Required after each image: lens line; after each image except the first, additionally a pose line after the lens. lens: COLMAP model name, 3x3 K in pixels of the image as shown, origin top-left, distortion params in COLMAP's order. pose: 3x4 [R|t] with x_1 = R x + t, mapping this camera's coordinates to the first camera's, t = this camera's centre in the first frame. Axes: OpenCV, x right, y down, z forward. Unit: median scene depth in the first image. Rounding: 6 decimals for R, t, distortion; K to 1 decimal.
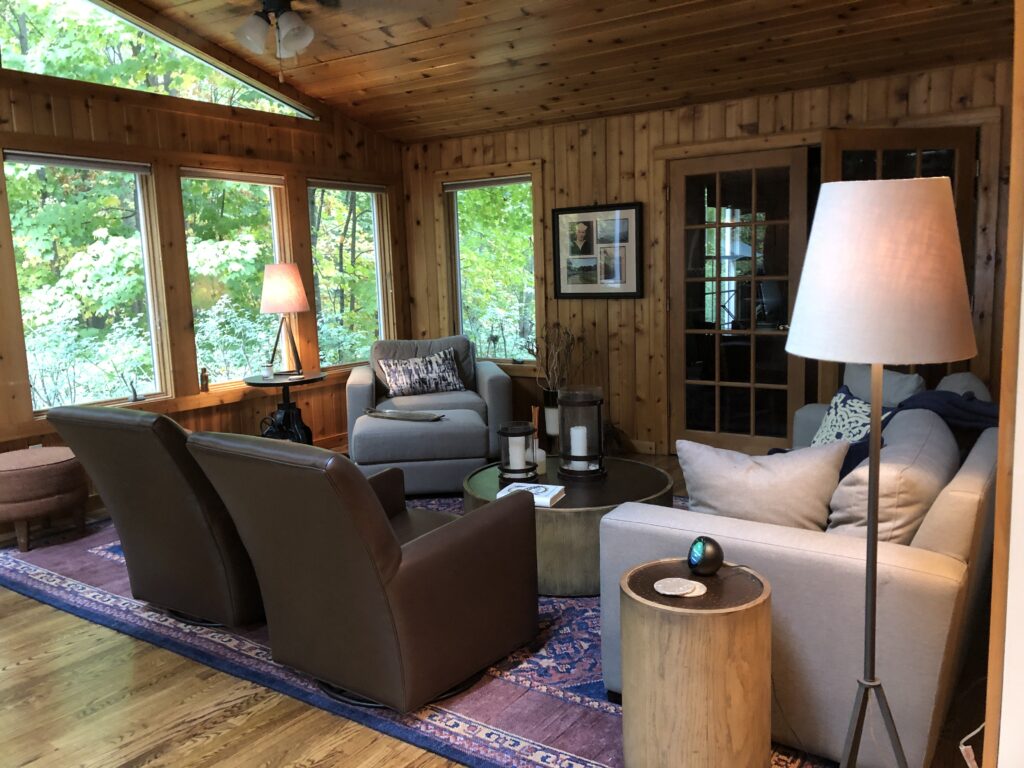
lens RADIAL K [[829.0, 0, 512.0], [0, 829.0, 384.0], [0, 0, 1]] dist [-0.002496, -0.000138]
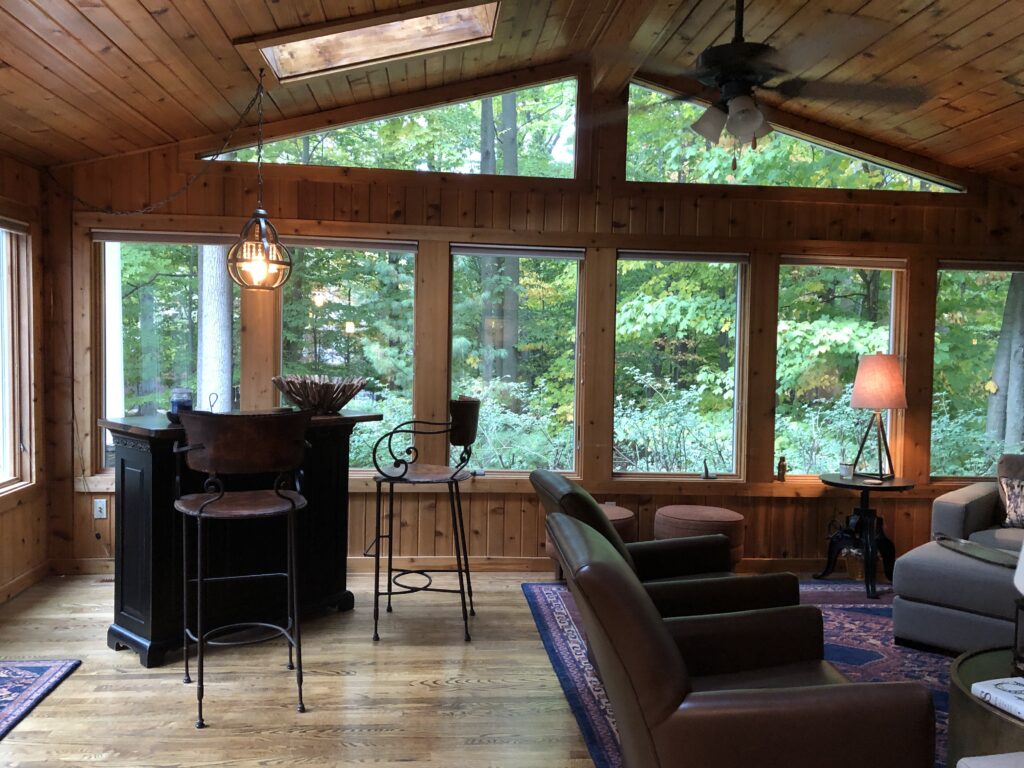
lens RADIAL K [[829.0, 0, 512.0], [0, 829.0, 384.0], [0, 0, 1]] dist [-0.002496, -0.000138]
pose [[0.624373, 0.072407, -0.777763, 0.188324], [-0.147283, 0.988748, -0.026187, -0.032812], [0.767116, 0.130902, 0.628012, 0.138565]]
